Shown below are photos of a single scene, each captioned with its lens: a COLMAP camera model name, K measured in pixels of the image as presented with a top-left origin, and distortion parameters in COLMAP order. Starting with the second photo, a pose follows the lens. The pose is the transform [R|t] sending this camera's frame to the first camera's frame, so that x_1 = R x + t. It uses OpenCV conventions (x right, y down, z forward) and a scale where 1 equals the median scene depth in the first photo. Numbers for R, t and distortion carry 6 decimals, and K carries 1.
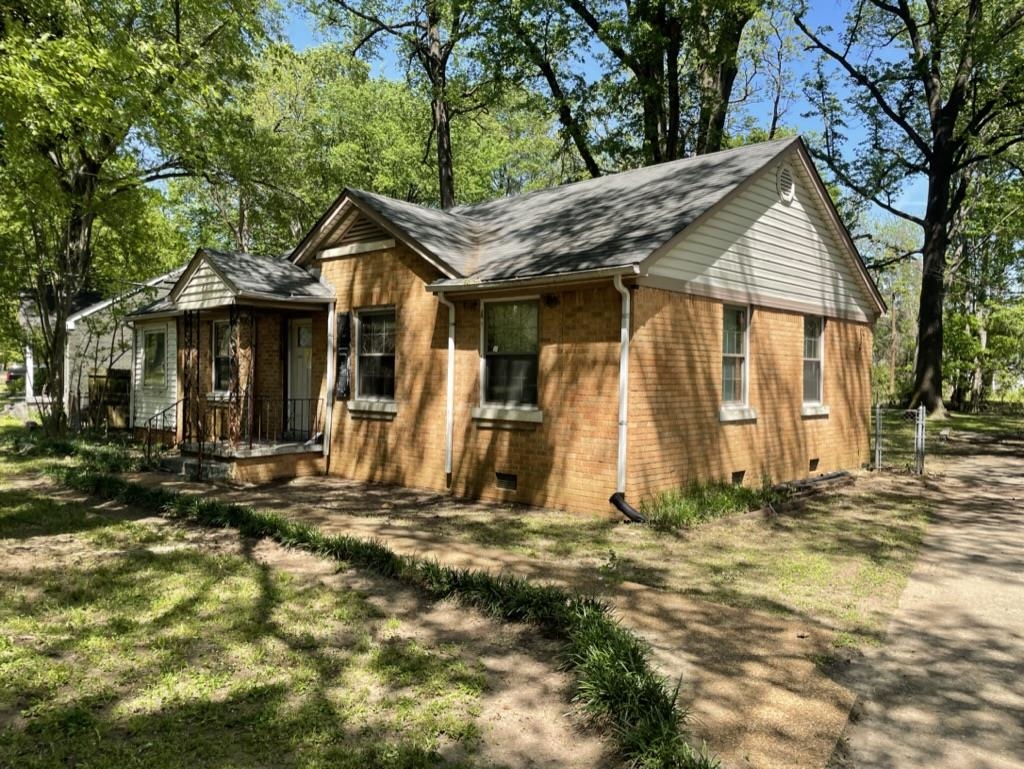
lens RADIAL K [[773.0, 0, 507.6], [0, 773.0, 392.1], [0, 0, 1]] dist [0.013055, -0.024574]
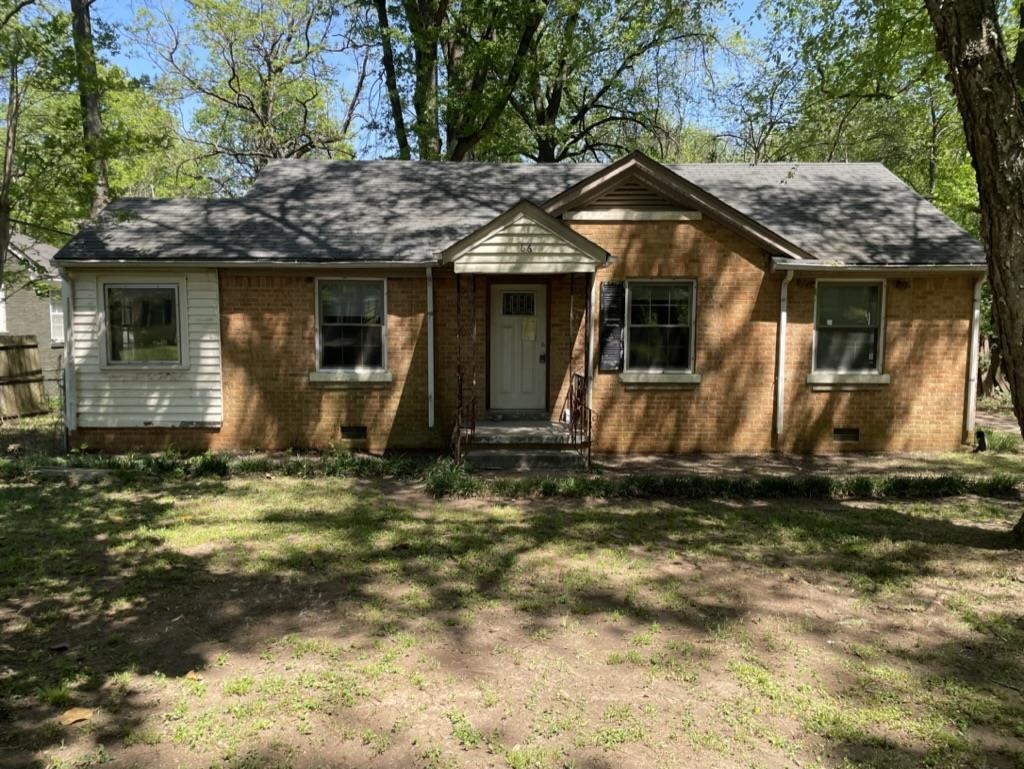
lens RADIAL K [[773.0, 0, 511.3], [0, 773.0, 386.0], [0, 0, 1]] dist [0.013055, -0.024574]
pose [[0.743111, -0.067785, 0.665726, -0.960665], [0.022265, 0.996810, 0.076643, -0.050679], [-0.668798, -0.042132, 0.742250, 0.380018]]
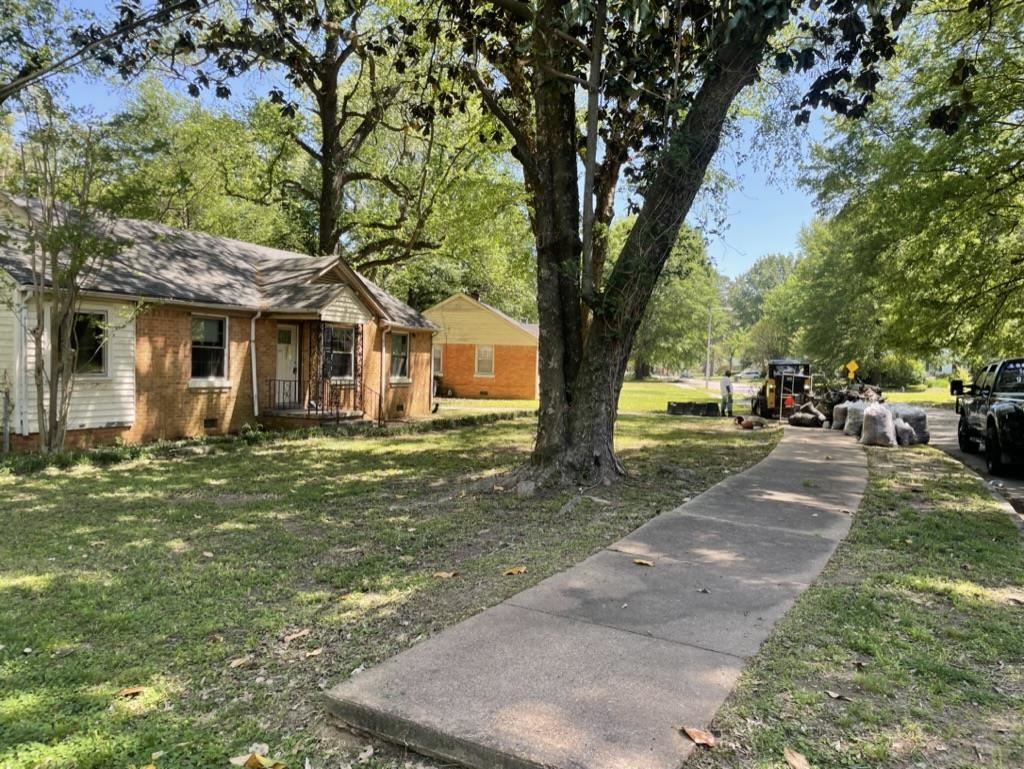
lens RADIAL K [[773.0, 0, 511.7], [0, 773.0, 385.2], [0, 0, 1]] dist [0.013055, -0.024574]
pose [[-0.311883, -0.051948, 0.948699, -1.944405], [-0.015572, 0.998650, 0.049564, -0.066438], [-0.949993, 0.000685, -0.312271, 1.162093]]
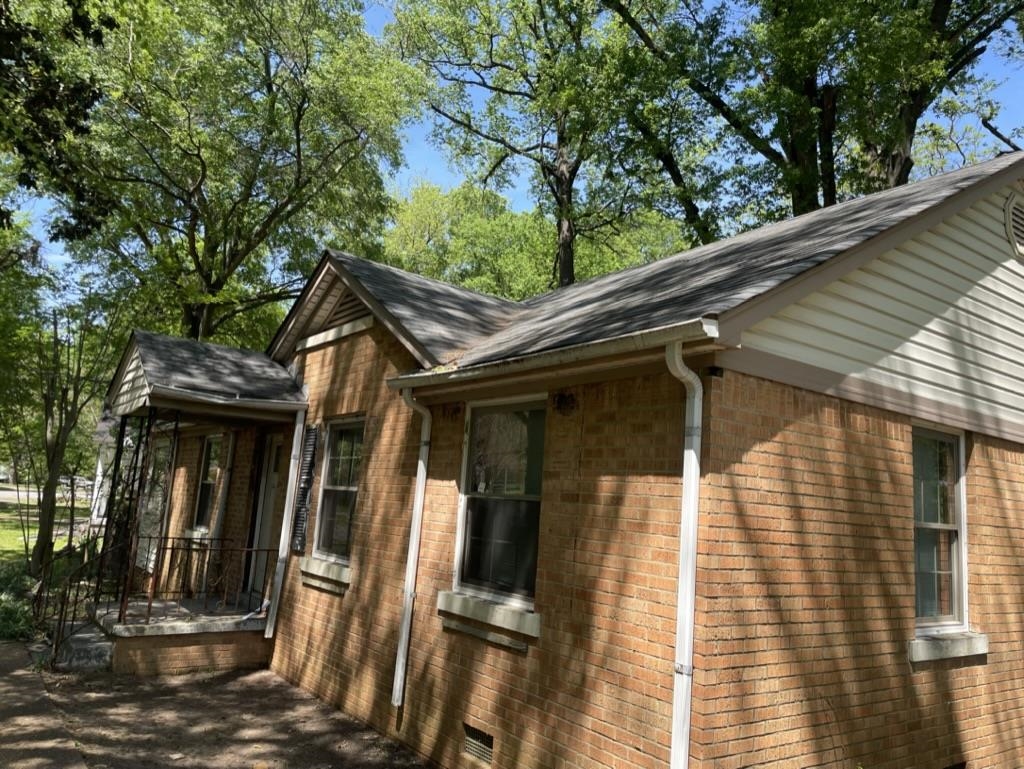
lens RADIAL K [[773.0, 0, 515.9], [0, 773.0, 378.3], [0, 0, 1]] dist [0.013055, -0.024574]
pose [[0.981082, 0.026629, -0.191752, 0.097443], [-0.064771, 0.978563, -0.195499, -0.020989], [0.182435, 0.204221, 0.961775, 0.367651]]
